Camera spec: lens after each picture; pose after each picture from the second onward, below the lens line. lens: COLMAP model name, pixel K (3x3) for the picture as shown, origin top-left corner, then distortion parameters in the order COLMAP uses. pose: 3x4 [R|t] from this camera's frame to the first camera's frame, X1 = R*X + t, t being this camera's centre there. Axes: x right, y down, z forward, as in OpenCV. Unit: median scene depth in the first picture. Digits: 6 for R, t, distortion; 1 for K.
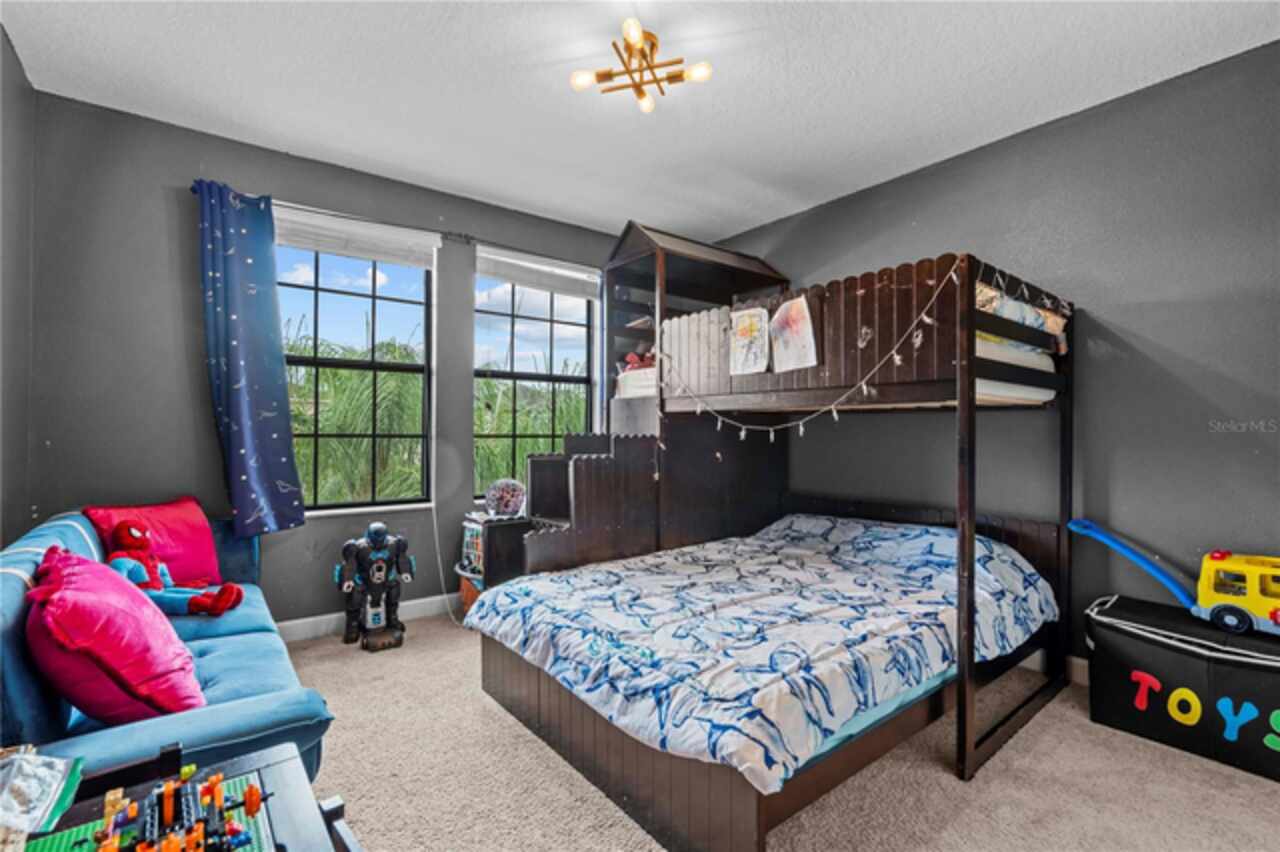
lens RADIAL K [[580.4, 0, 640.2], [0, 580.4, 430.1], [0, 0, 1]] dist [-0.000857, 0.001240]
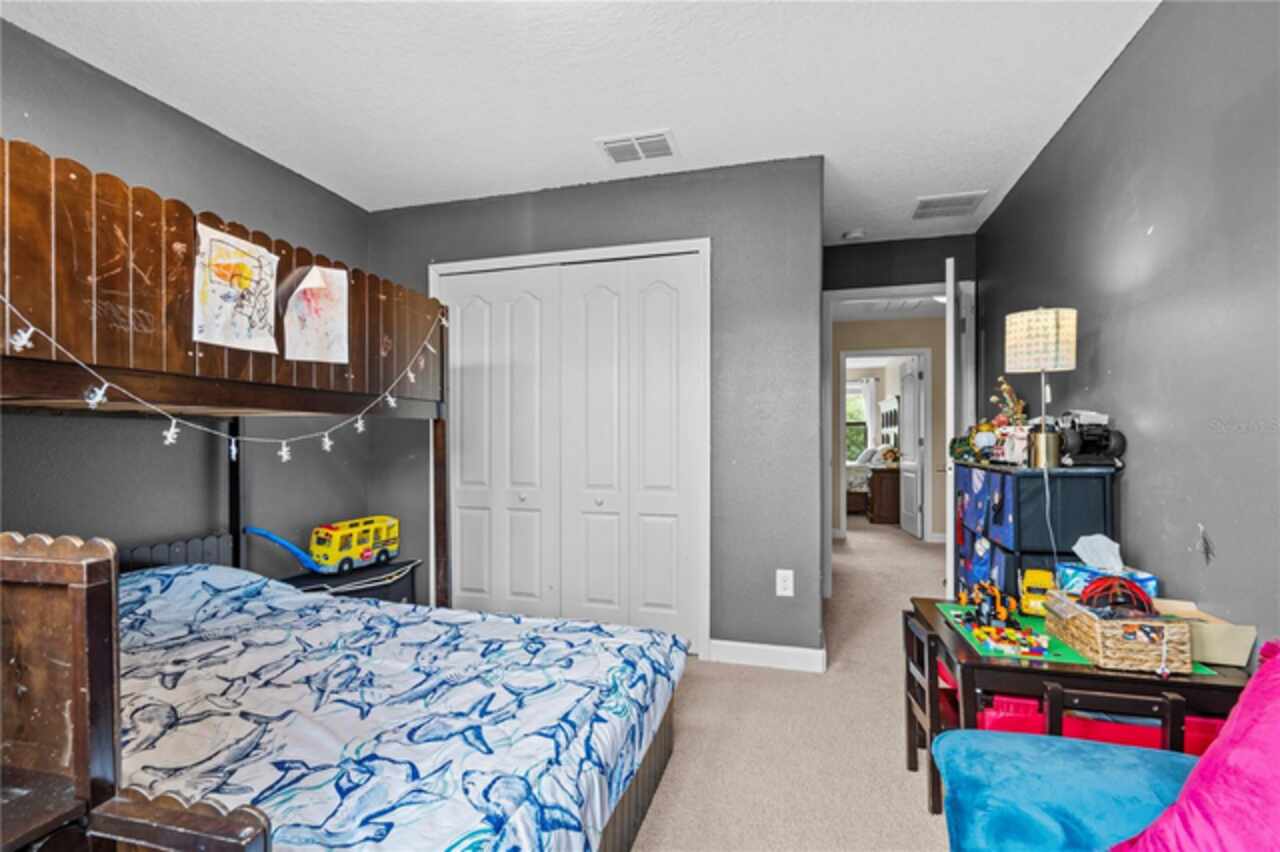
lens RADIAL K [[580.4, 0, 641.7], [0, 580.4, 436.0], [0, 0, 1]] dist [-0.000857, 0.001240]
pose [[-0.591926, 0.003907, 0.805983, -0.663364], [-0.003387, 0.999967, -0.007335, -0.006072], [-0.805985, -0.007072, -0.591894, 1.274105]]
